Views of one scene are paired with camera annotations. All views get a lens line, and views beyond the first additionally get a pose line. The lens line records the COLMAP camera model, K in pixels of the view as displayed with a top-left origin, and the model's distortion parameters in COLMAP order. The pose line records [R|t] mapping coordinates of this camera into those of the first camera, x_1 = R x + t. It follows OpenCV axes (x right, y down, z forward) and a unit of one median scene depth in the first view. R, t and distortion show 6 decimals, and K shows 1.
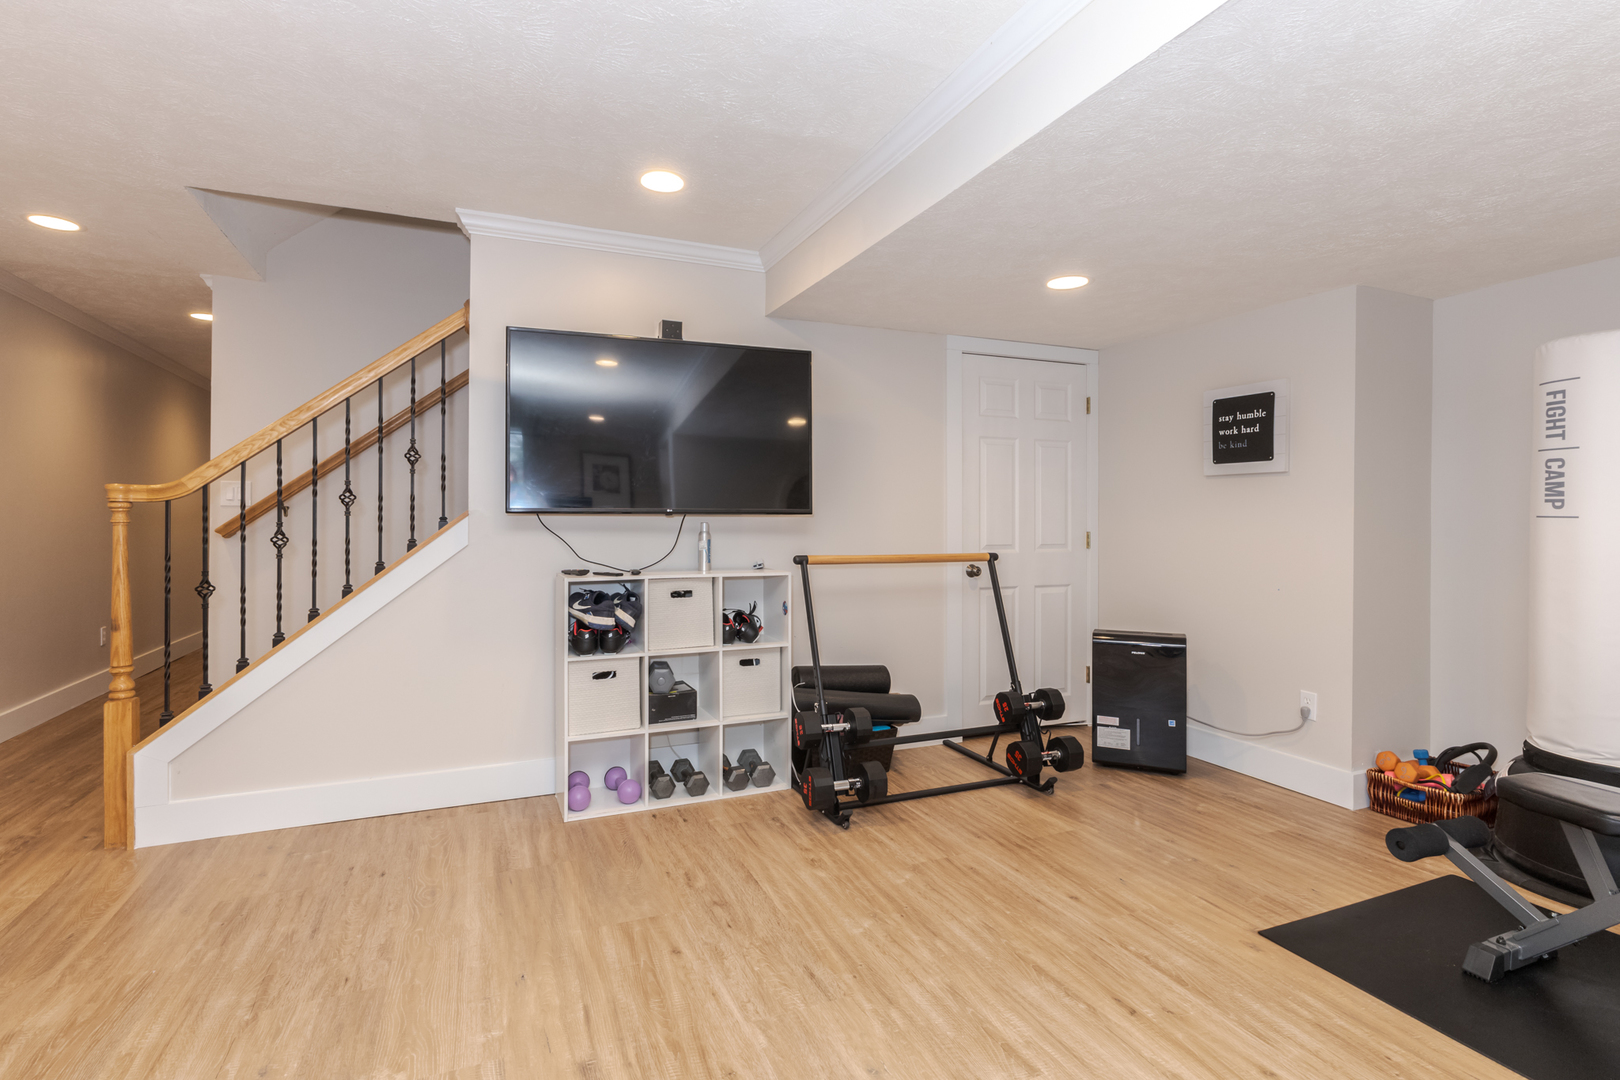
lens RADIAL K [[792.9, 0, 810.9], [0, 792.9, 530.5], [0, 0, 1]] dist [0.001327, 0.000253]
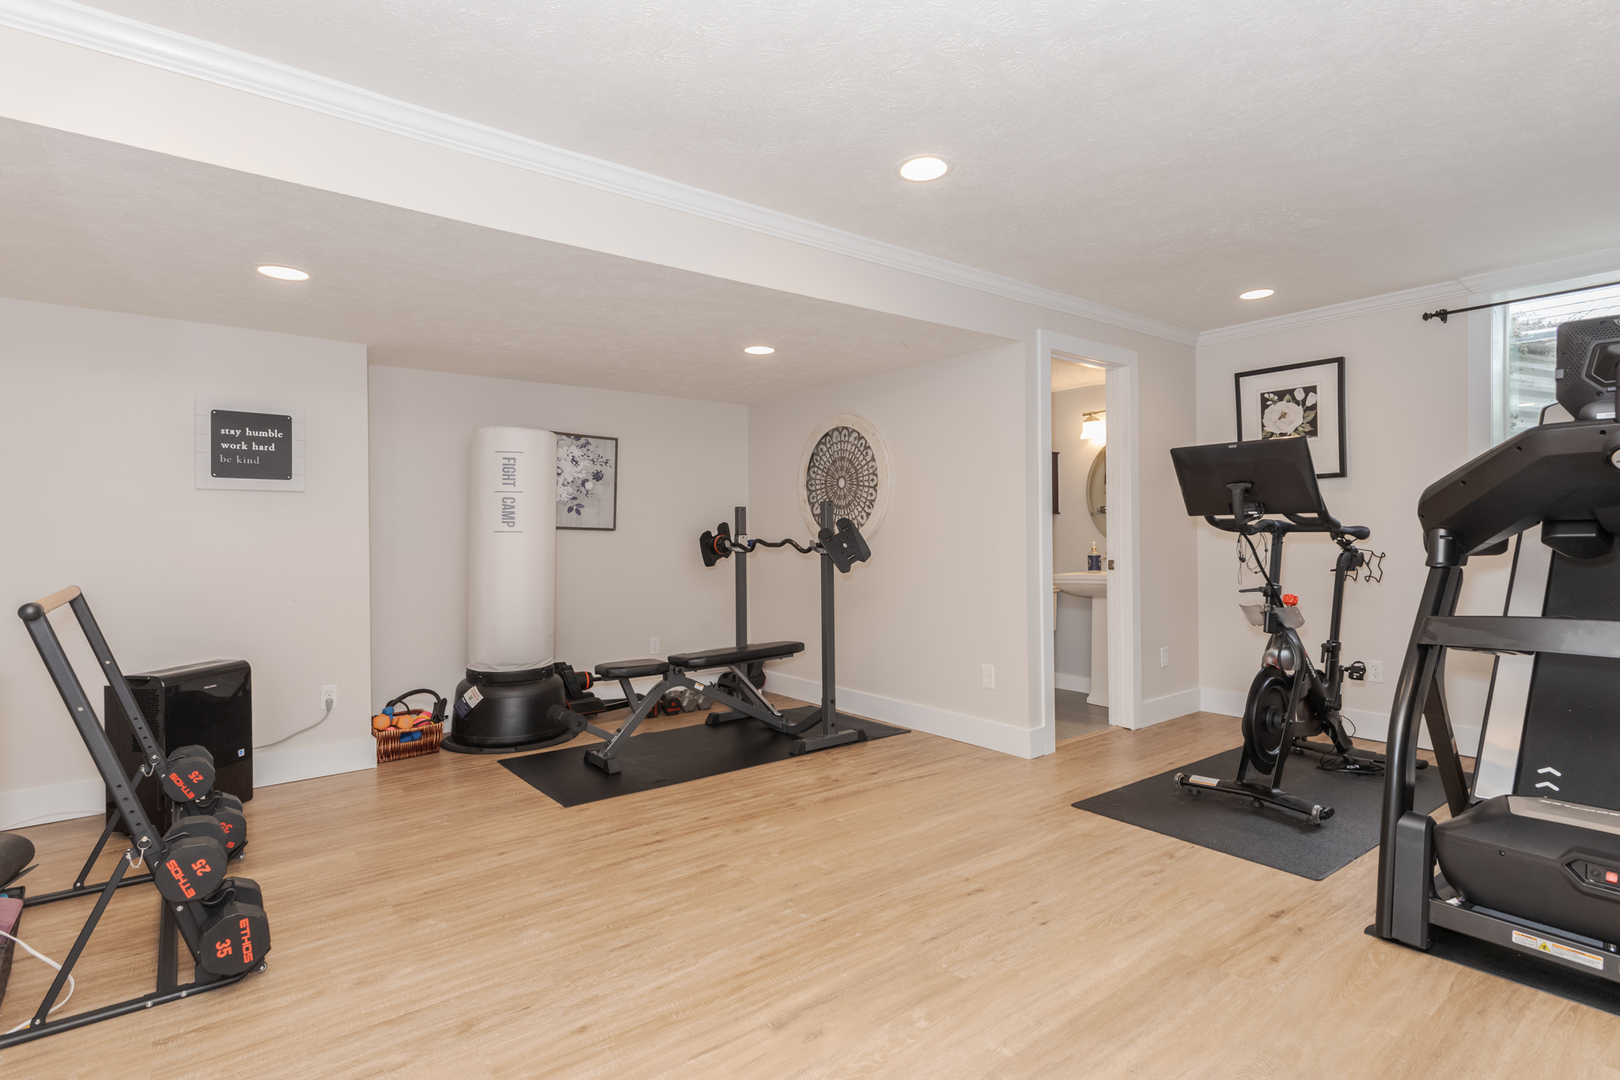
lens RADIAL K [[890.4, 0, 810.4], [0, 890.4, 537.7], [0, 0, 1]] dist [0.004170, 0.000406]
pose [[-0.296434, -0.006082, 0.955034, -1.049019], [0.021266, 0.999690, 0.012967, -0.014569], [-0.954817, 0.024154, -0.296213, 0.924870]]
